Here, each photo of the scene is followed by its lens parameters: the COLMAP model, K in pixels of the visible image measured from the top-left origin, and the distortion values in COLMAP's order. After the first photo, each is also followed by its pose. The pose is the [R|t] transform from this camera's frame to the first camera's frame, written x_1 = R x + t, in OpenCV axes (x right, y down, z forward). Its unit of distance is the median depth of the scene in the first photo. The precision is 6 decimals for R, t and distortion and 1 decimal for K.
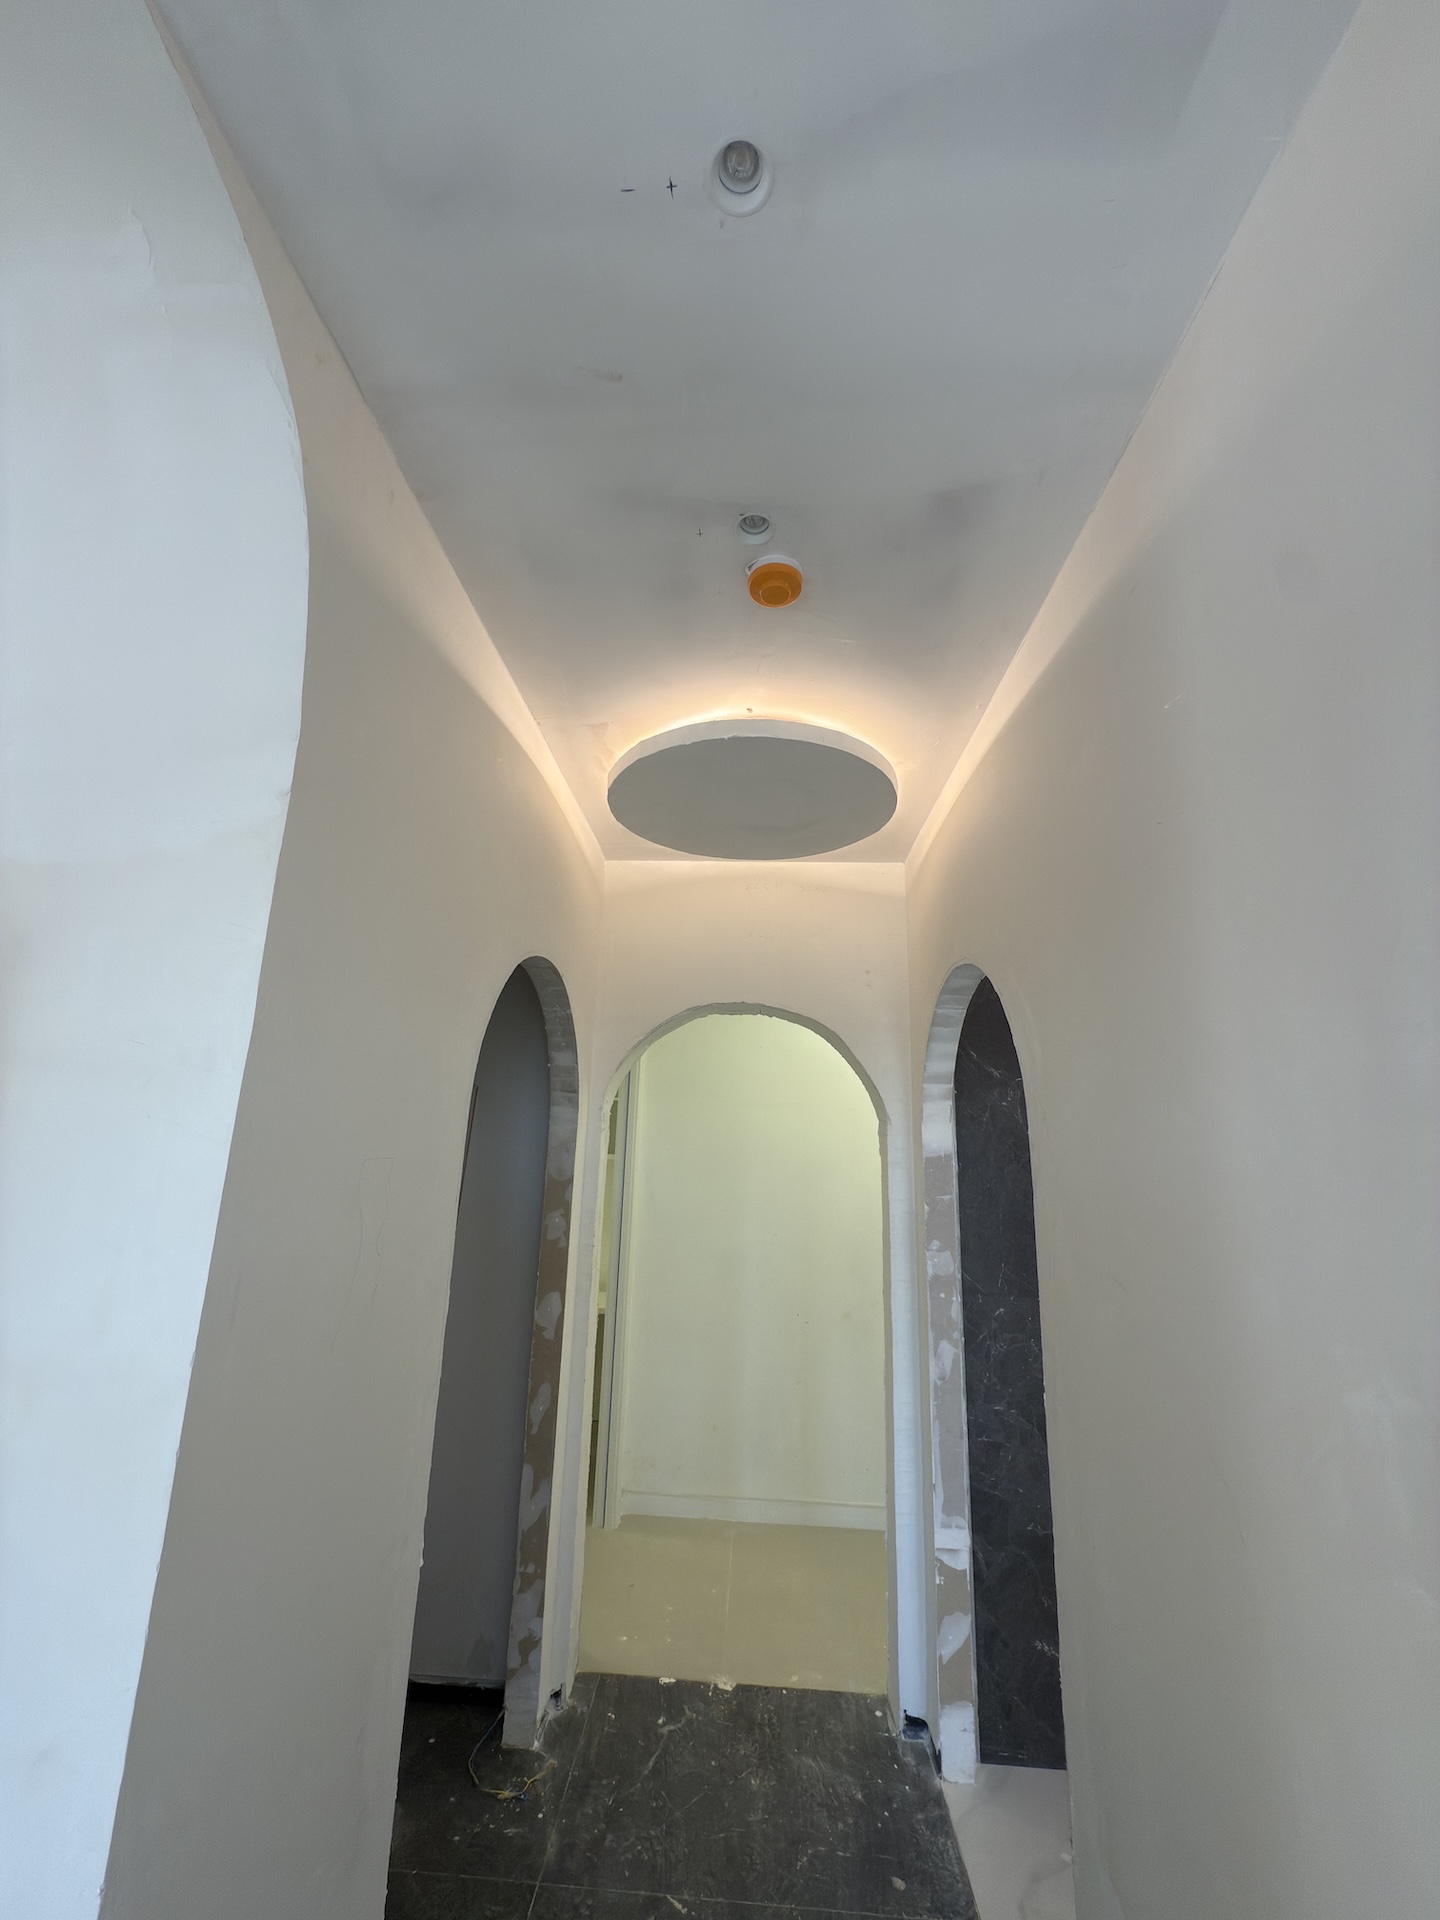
lens RADIAL K [[766.4, 0, 720.0], [0, 766.4, 960.0], [0, 0, 1]] dist [0.000681, 0.000006]
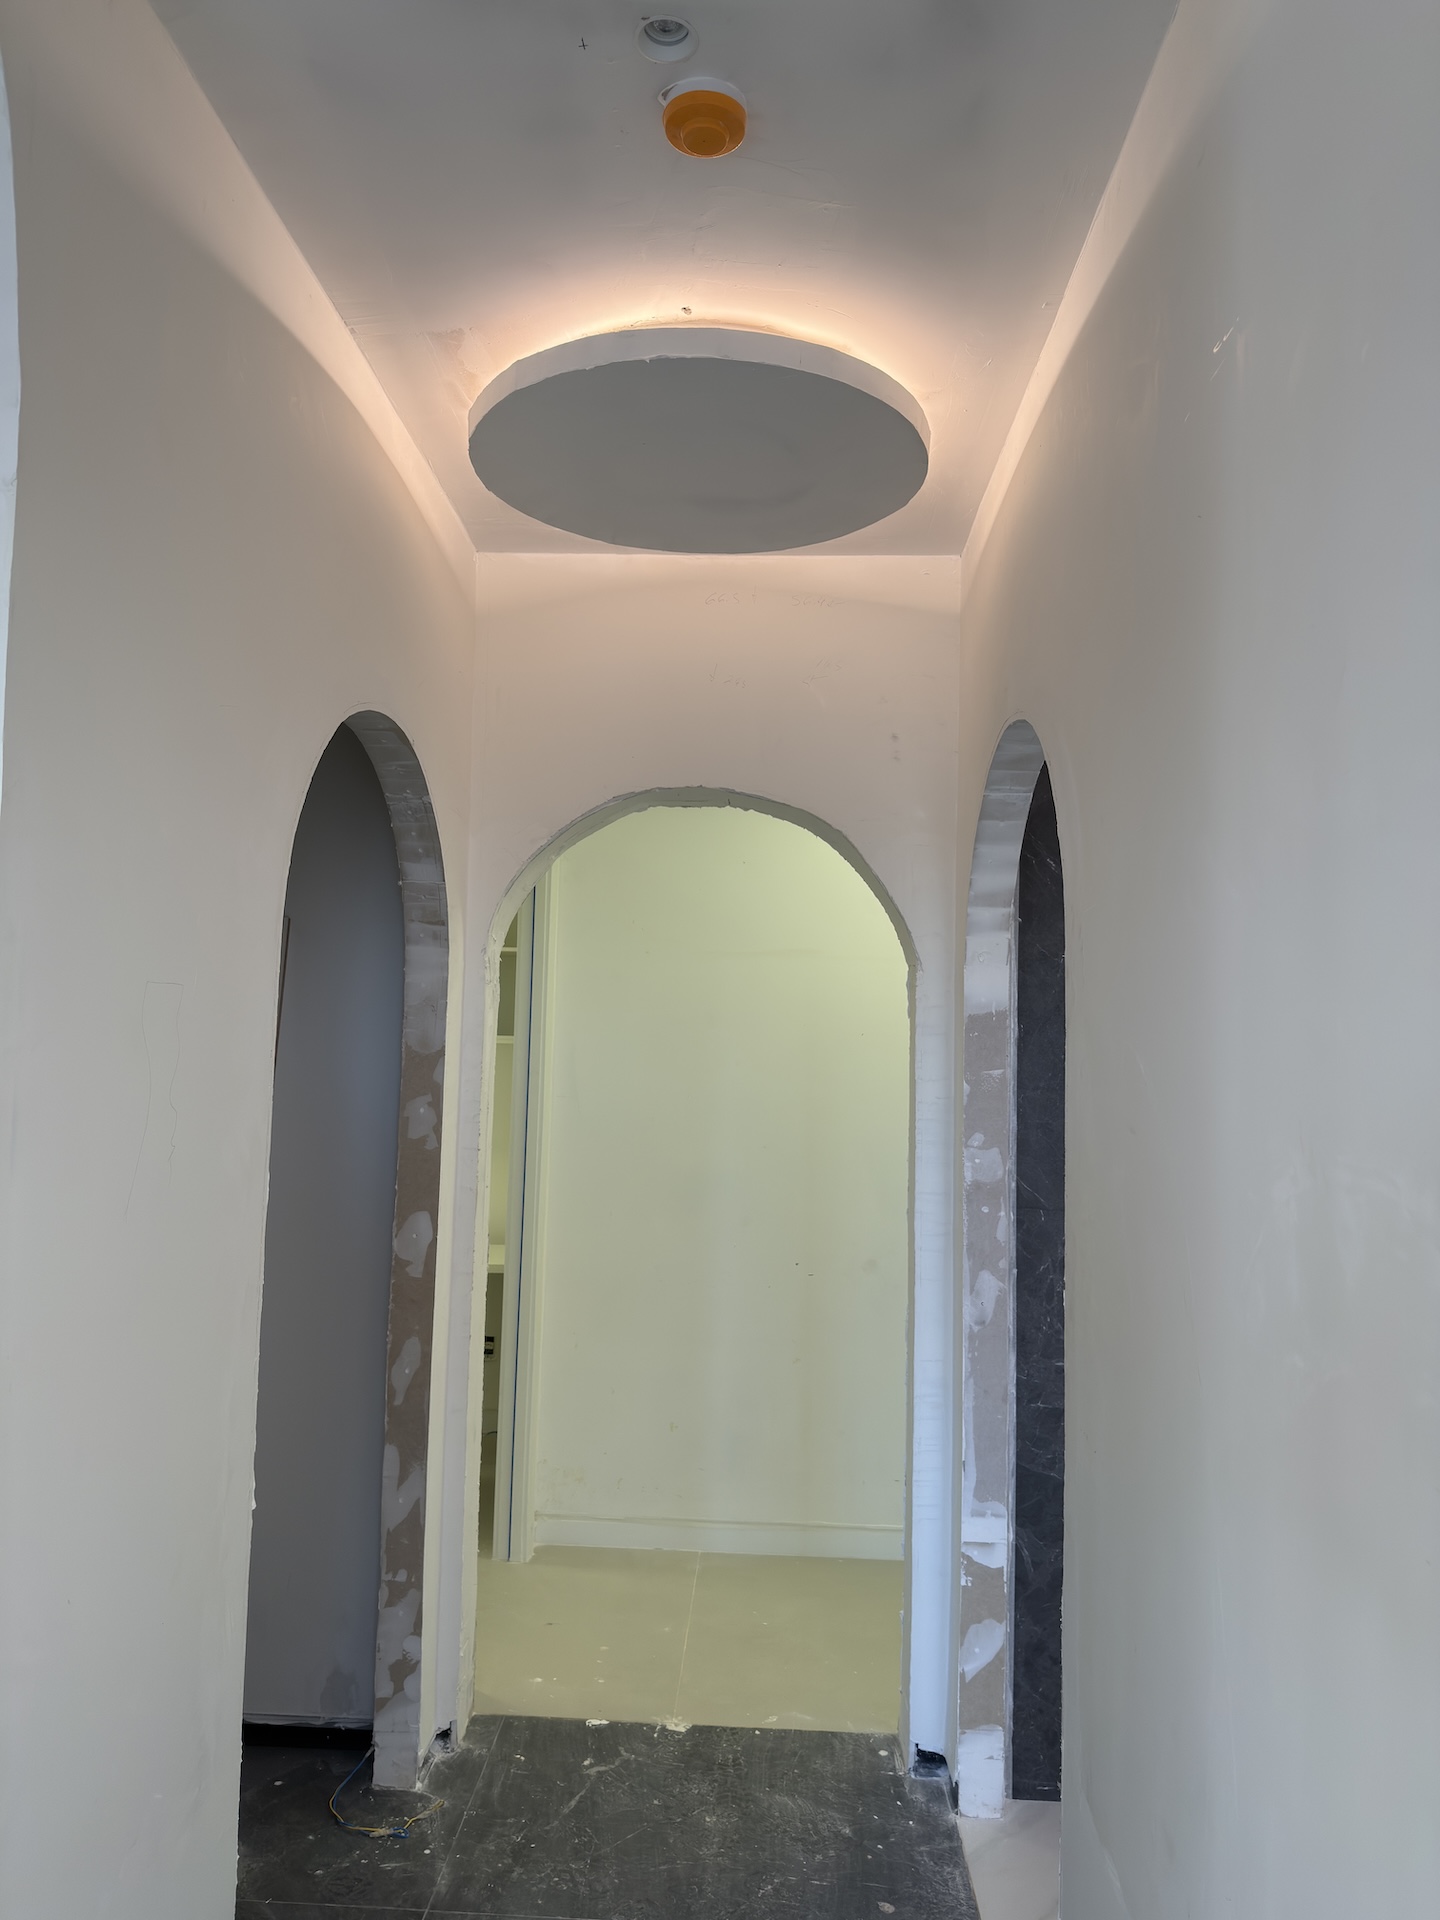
lens RADIAL K [[1327.7, 0, 720.0], [0, 1327.7, 960.0], [0, 0, 1]] dist [0.090901, -0.126681]
pose [[0.999934, -0.004560, 0.010507, 0.040415], [0.002654, 0.984605, 0.174776, 0.005323], [-0.011143, -0.174737, 0.984552, -0.144363]]
